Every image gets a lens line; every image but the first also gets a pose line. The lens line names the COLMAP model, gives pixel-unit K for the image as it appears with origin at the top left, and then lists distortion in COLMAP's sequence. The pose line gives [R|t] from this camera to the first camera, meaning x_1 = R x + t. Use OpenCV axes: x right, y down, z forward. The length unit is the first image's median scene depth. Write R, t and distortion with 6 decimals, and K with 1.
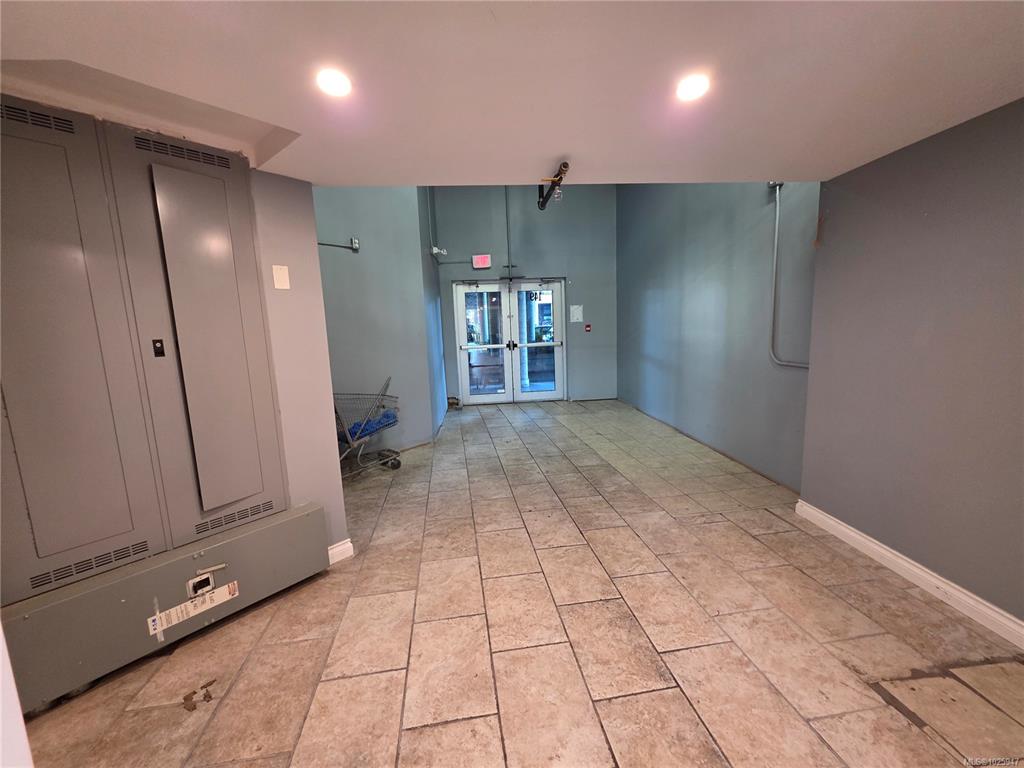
lens RADIAL K [[407.5, 0, 509.6], [0, 407.5, 382.4], [0, 0, 1]] dist [0.001850, 0.000072]
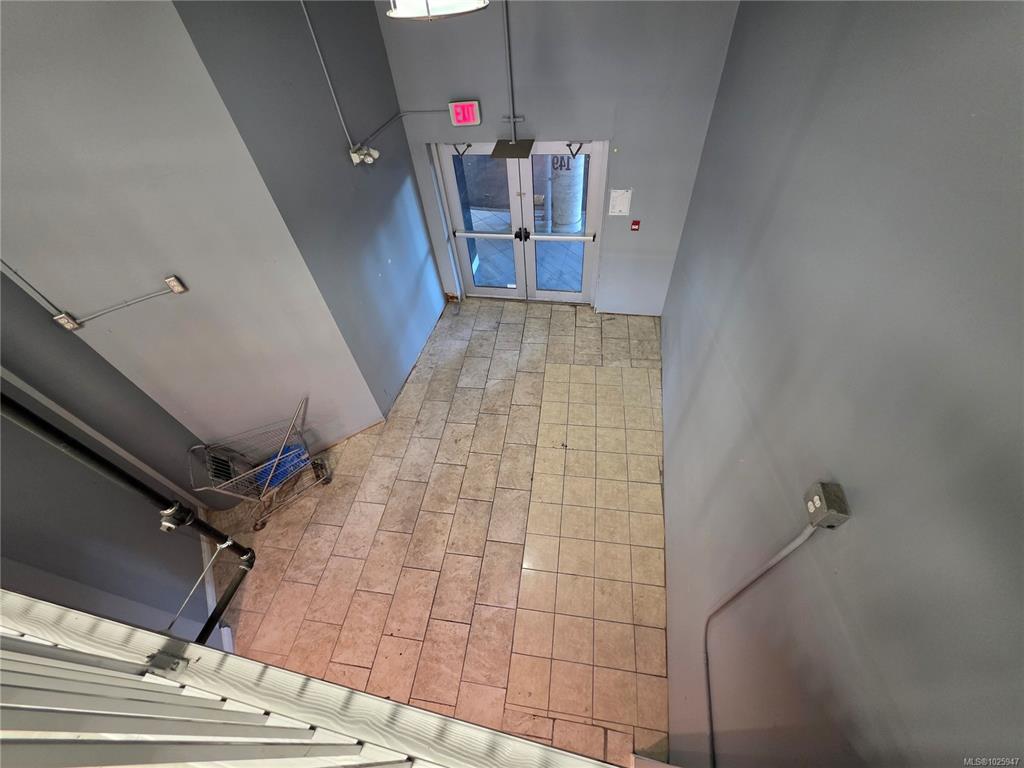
lens RADIAL K [[407.5, 0, 509.6], [0, 407.5, 382.4], [0, 0, 1]] dist [0.001850, 0.000072]
pose [[0.955986, 0.195746, -0.218574, 0.292641], [-0.000862, 0.746807, 0.665040, -0.576865], [0.293411, -0.635581, 0.714106, 0.488809]]
